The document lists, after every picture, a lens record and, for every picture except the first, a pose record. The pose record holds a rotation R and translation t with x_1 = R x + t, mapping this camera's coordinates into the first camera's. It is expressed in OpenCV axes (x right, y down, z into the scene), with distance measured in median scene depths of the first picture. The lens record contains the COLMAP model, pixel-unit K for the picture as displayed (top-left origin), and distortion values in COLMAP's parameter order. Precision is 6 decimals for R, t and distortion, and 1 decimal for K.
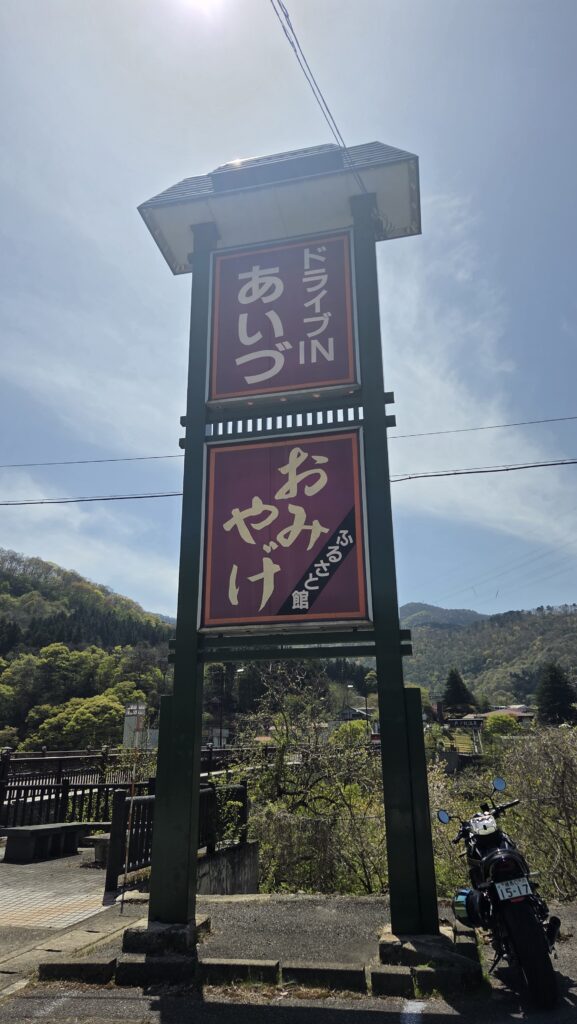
lens RADIAL K [[688.4, 0, 283.1], [0, 688.4, 512.5], [0, 0, 1]] dist [0.054261, -0.000018]
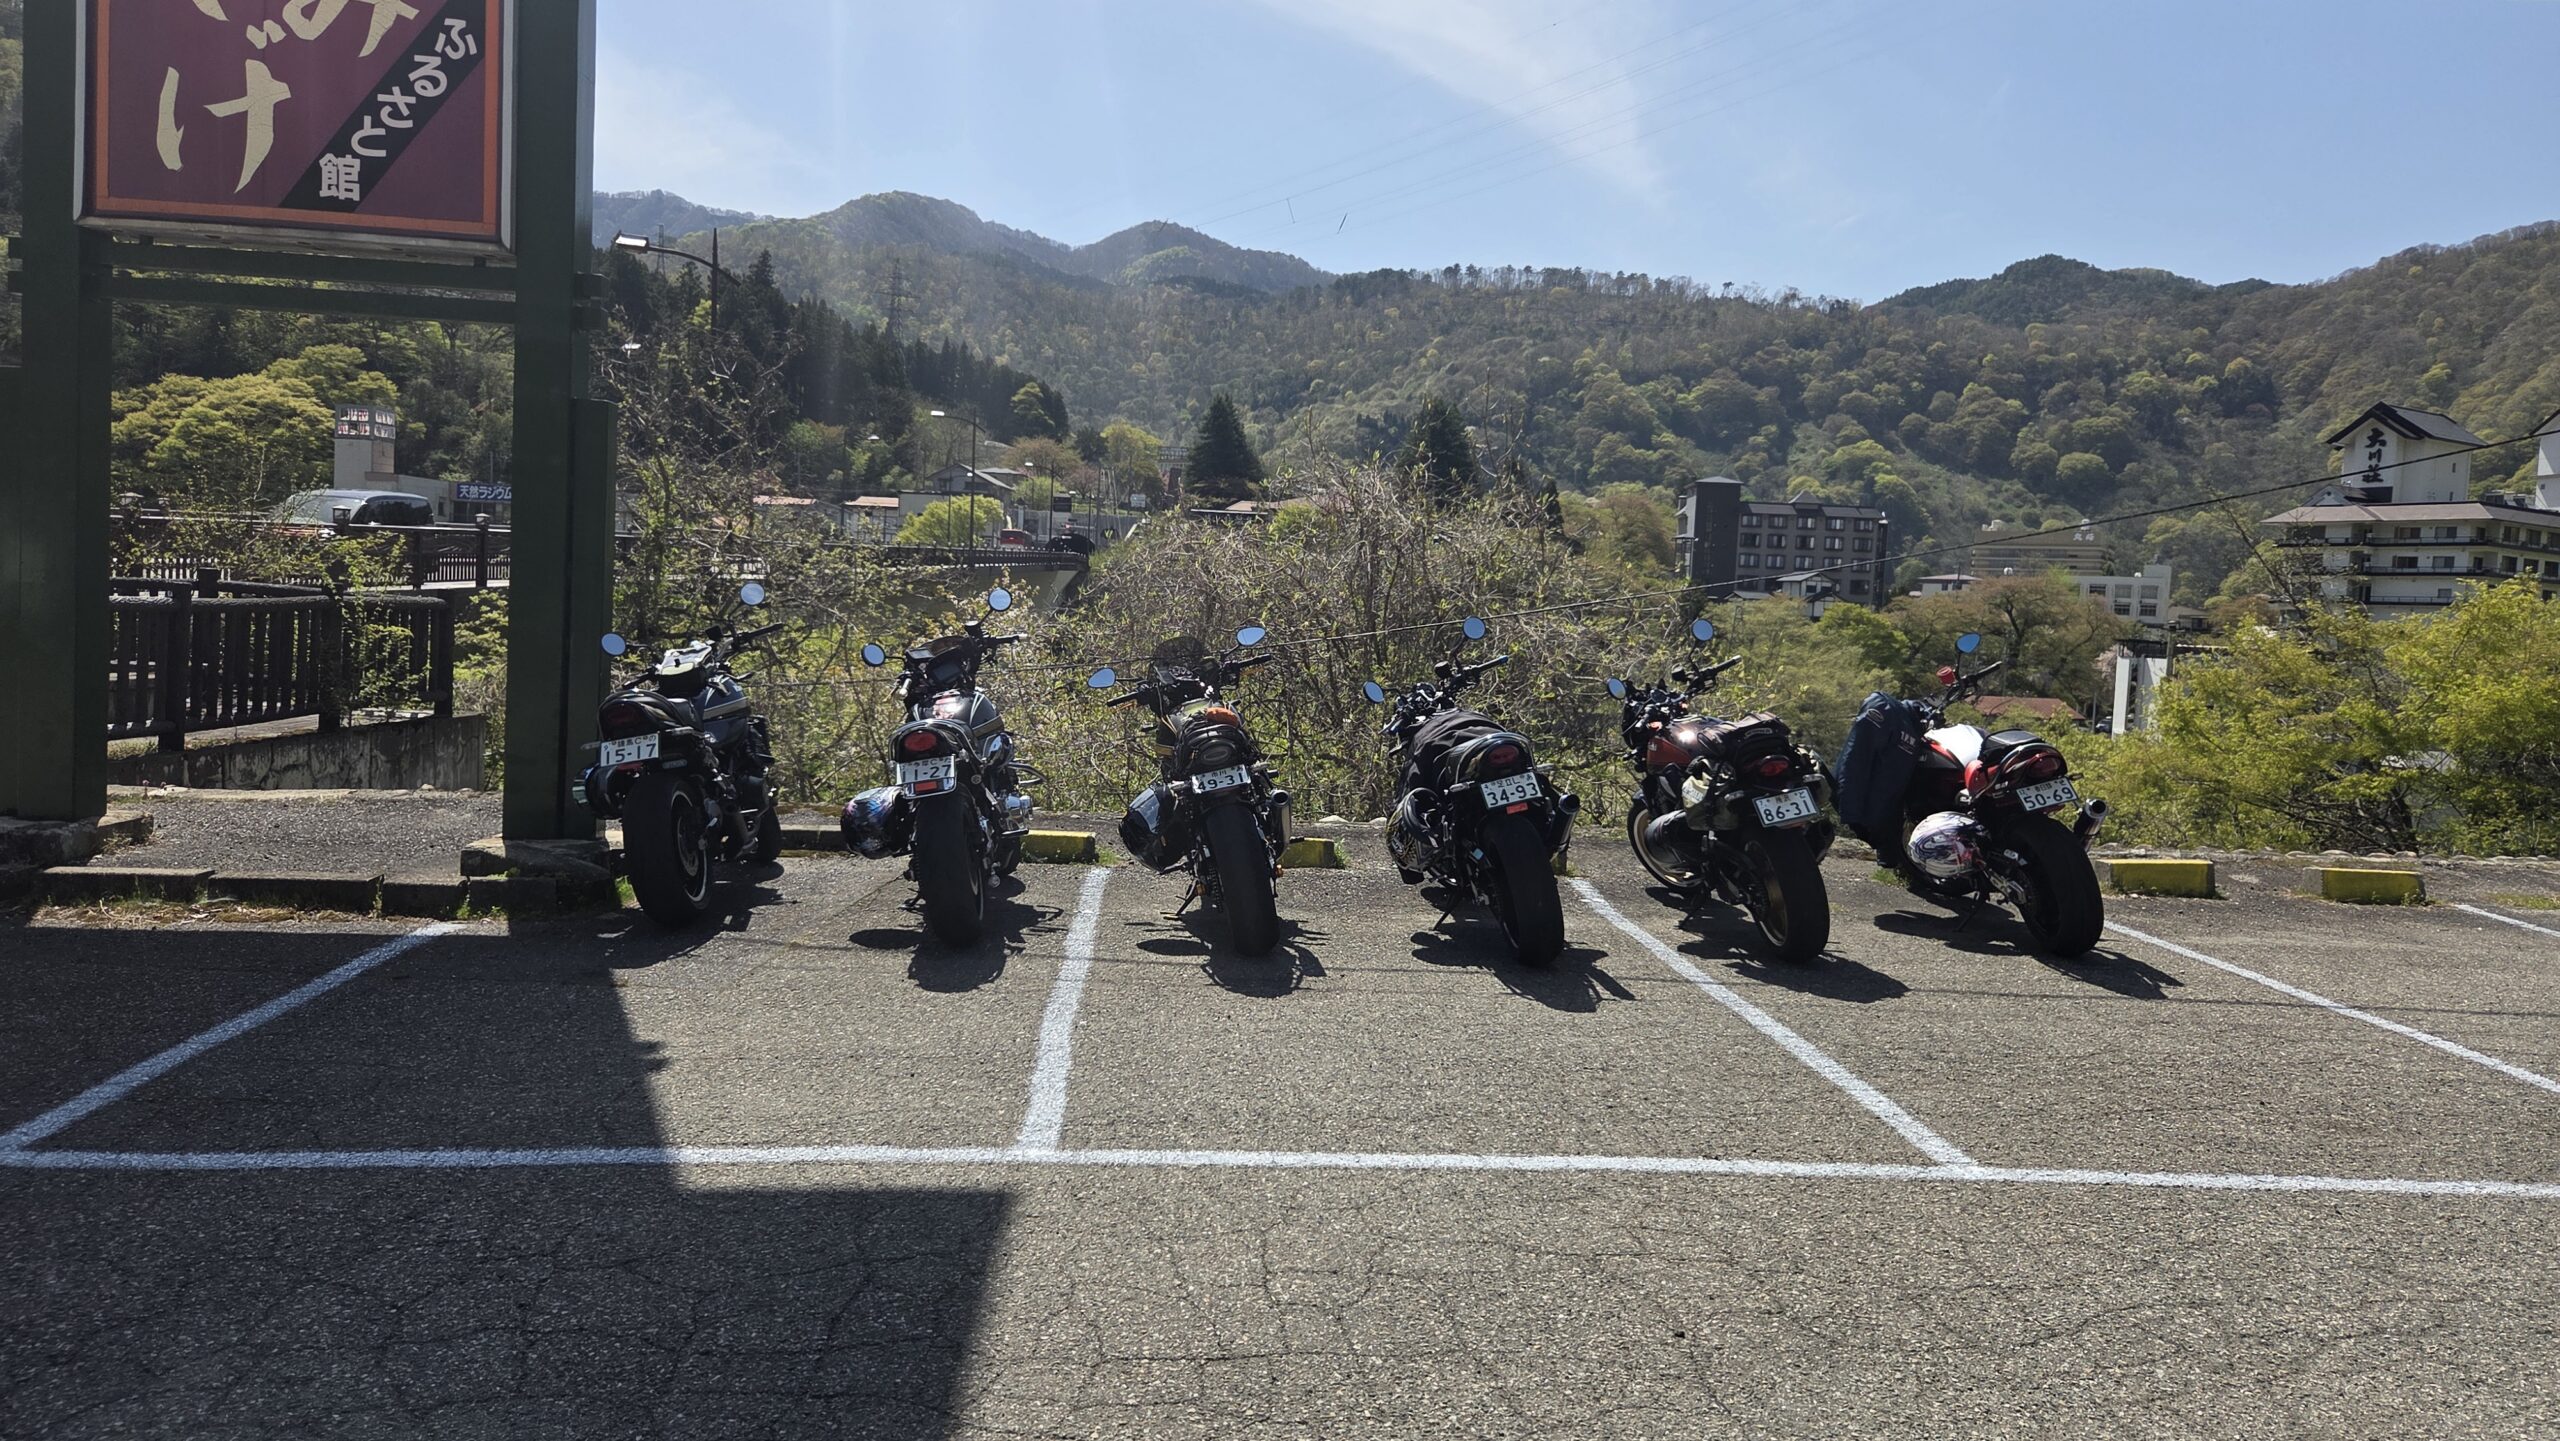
lens RADIAL K [[1729.8, 0, 1294.4], [0, 1729.8, 706.9], [0, 0, 1]] dist [0.030181, -0.011915]
pose [[0.959771, 0.039777, 0.277952, 0.296222], [-0.147067, 0.914482, 0.376953, -0.066488], [-0.239188, -0.402666, 0.883544, -0.224683]]
